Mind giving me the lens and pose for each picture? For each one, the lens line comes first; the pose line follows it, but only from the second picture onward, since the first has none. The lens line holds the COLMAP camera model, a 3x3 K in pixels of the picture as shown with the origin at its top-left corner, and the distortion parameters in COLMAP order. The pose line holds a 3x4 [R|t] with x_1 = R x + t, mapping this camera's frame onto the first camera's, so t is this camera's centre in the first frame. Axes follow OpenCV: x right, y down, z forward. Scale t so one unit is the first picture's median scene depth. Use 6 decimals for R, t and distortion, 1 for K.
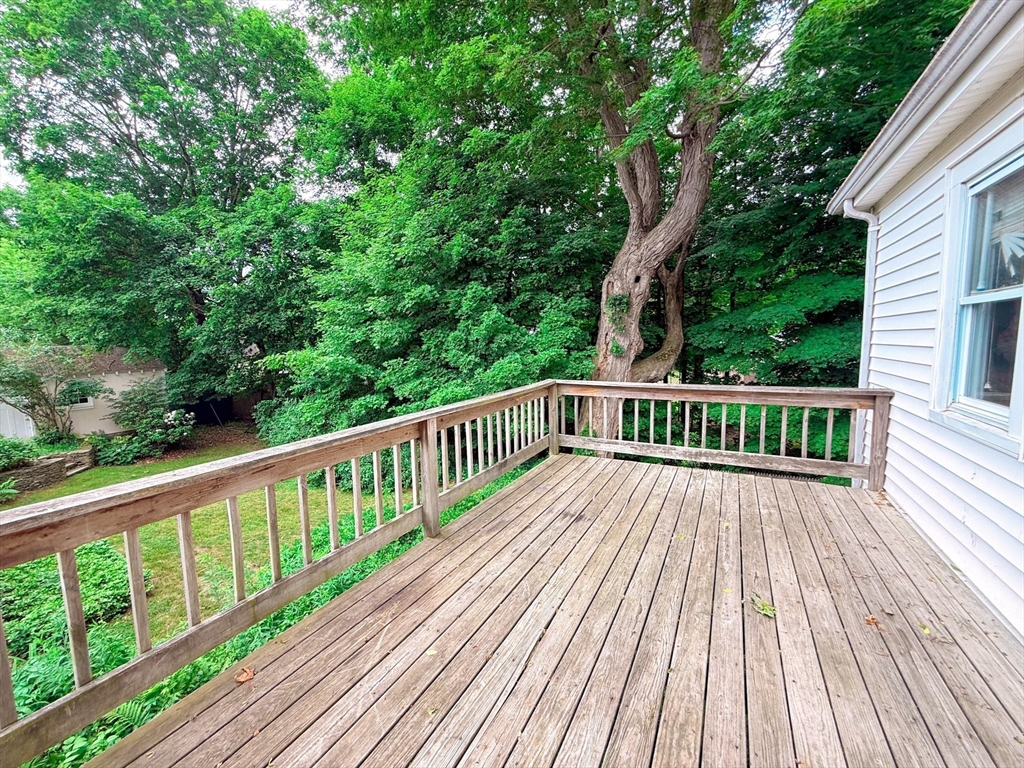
lens RADIAL K [[410.1, 0, 512.0], [0, 410.1, 384.0], [0, 0, 1]] dist [-0.000519, -0.000177]
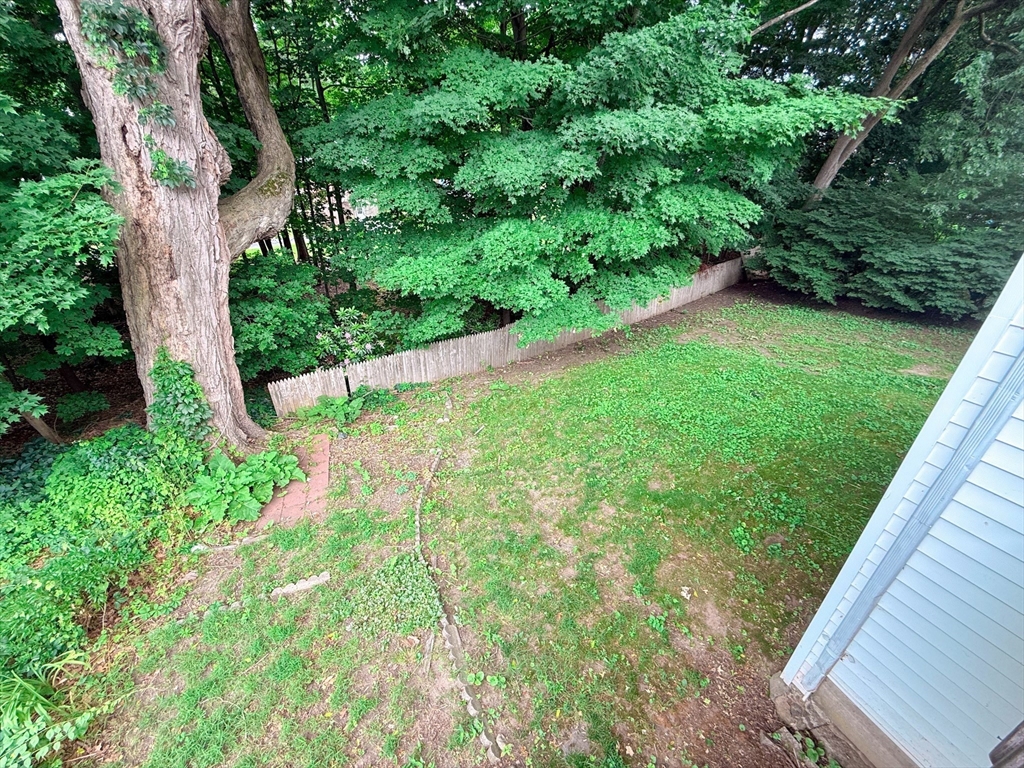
lens RADIAL K [[410.1, 0, 512.0], [0, 410.1, 384.0], [0, 0, 1]] dist [-0.000519, -0.000177]
pose [[0.600975, -0.368670, 0.709163, 0.096637], [0.080132, 0.910586, 0.405477, -0.030322], [-0.795241, -0.186854, 0.576782, 0.487318]]
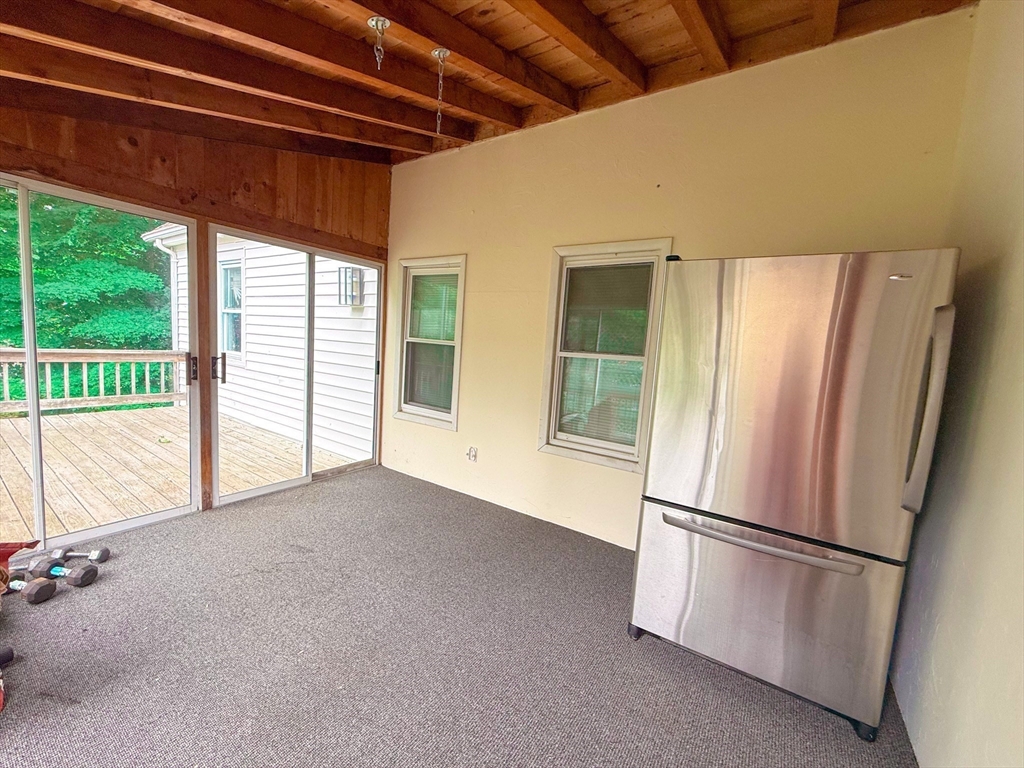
lens RADIAL K [[410.1, 0, 512.0], [0, 410.1, 384.0], [0, 0, 1]] dist [-0.000519, -0.000177]
pose [[0.106500, -0.080306, 0.991064, -0.292162], [0.035378, 0.996408, 0.076937, 0.026439], [-0.993683, 0.026868, 0.108959, -0.240722]]
